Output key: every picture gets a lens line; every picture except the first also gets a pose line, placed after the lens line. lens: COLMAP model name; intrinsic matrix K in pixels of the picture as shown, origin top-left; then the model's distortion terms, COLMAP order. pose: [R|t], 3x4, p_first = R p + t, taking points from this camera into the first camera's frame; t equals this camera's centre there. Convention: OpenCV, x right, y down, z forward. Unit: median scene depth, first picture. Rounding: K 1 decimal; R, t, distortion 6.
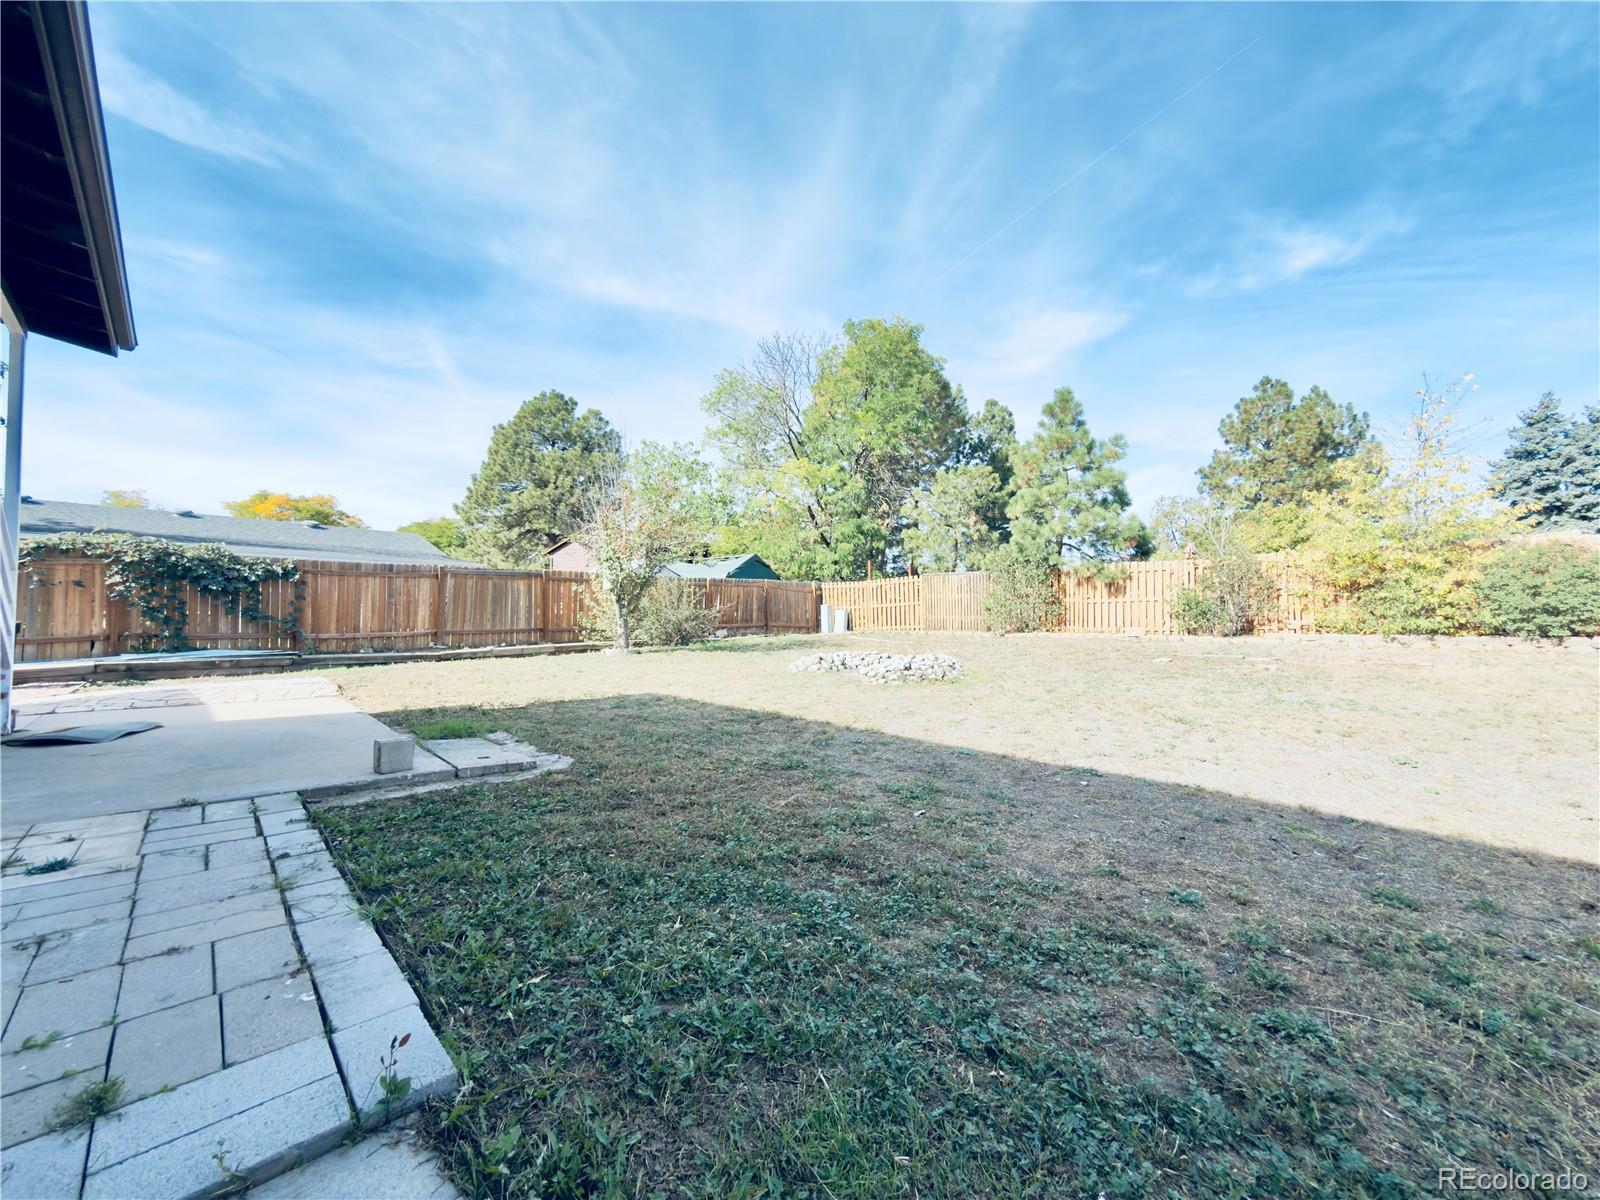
lens RADIAL K [[637.7, 0, 800.0], [0, 637.7, 600.0], [0, 0, 1]] dist [-0.000950, 0.000049]
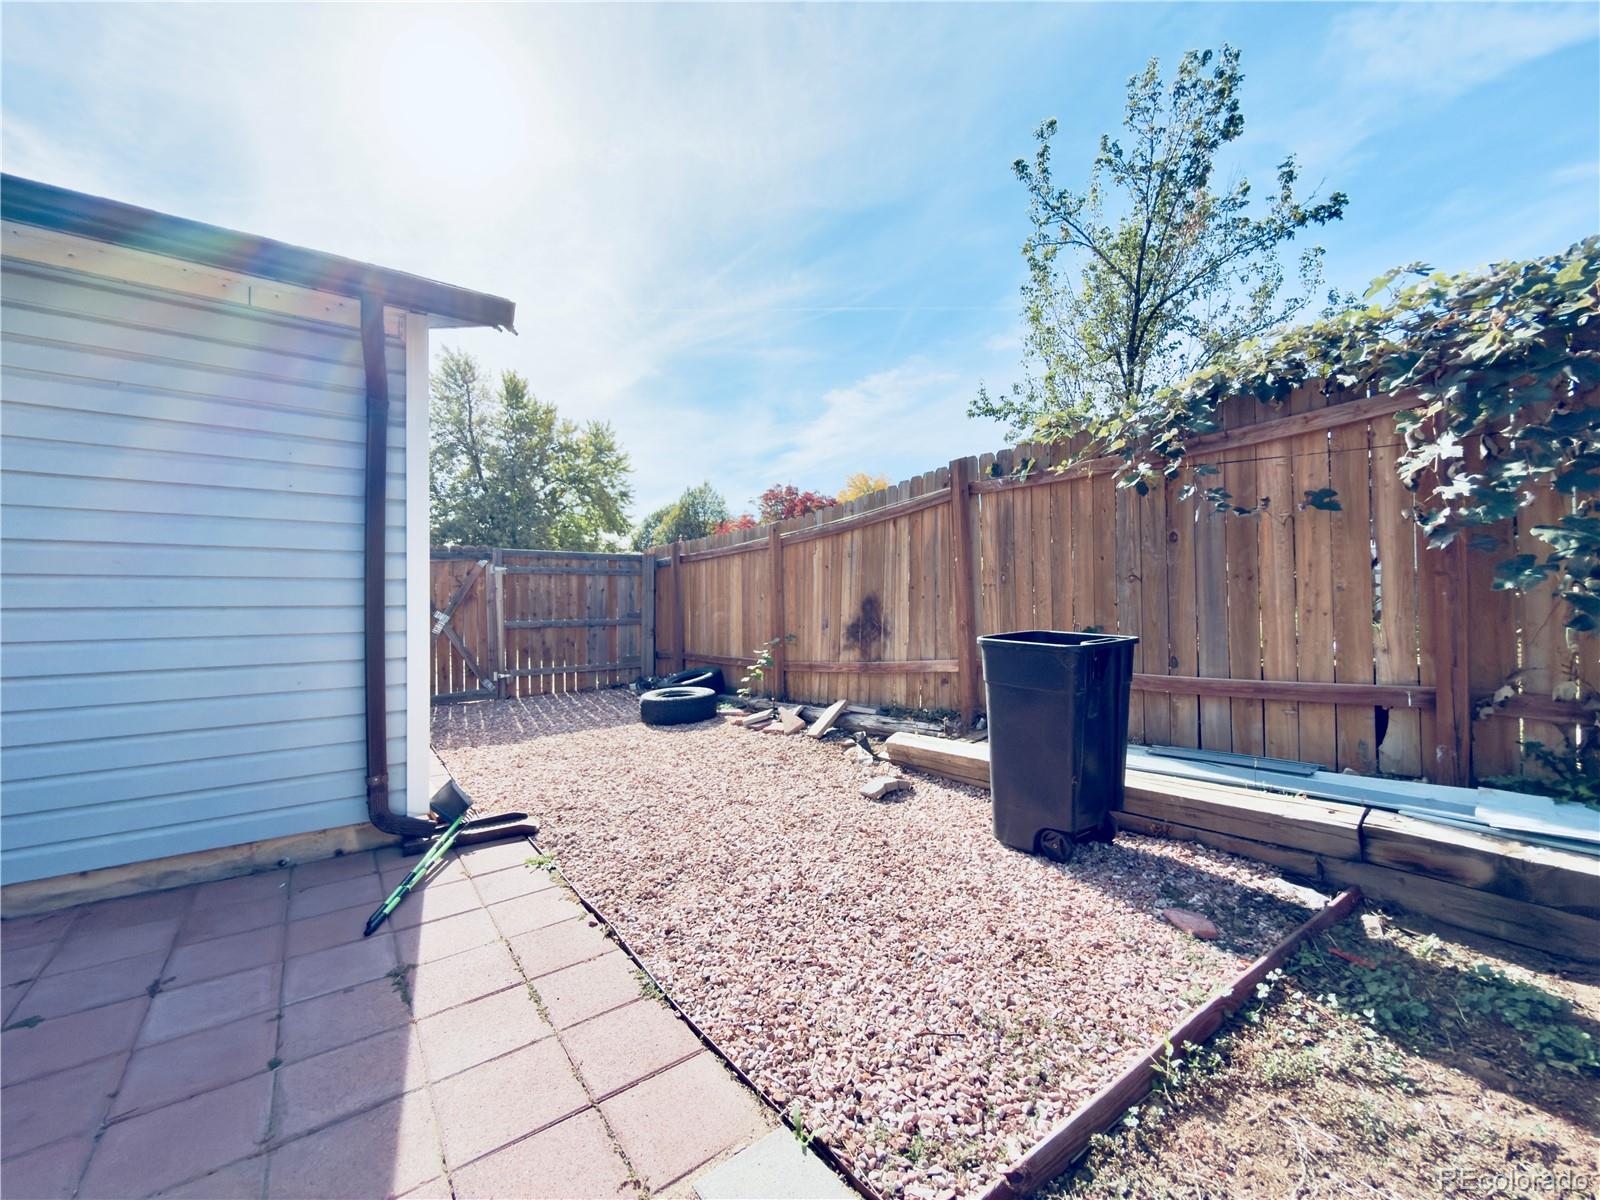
lens RADIAL K [[639.7, 0, 800.0], [0, 639.7, 600.0], [0, 0, 1]] dist [-0.000362, 0.000329]
pose [[-0.136870, -0.009465, -0.990544, -0.821244], [0.045105, 0.998858, -0.015777, 0.013178], [0.989562, -0.046837, -0.136287, 0.806928]]
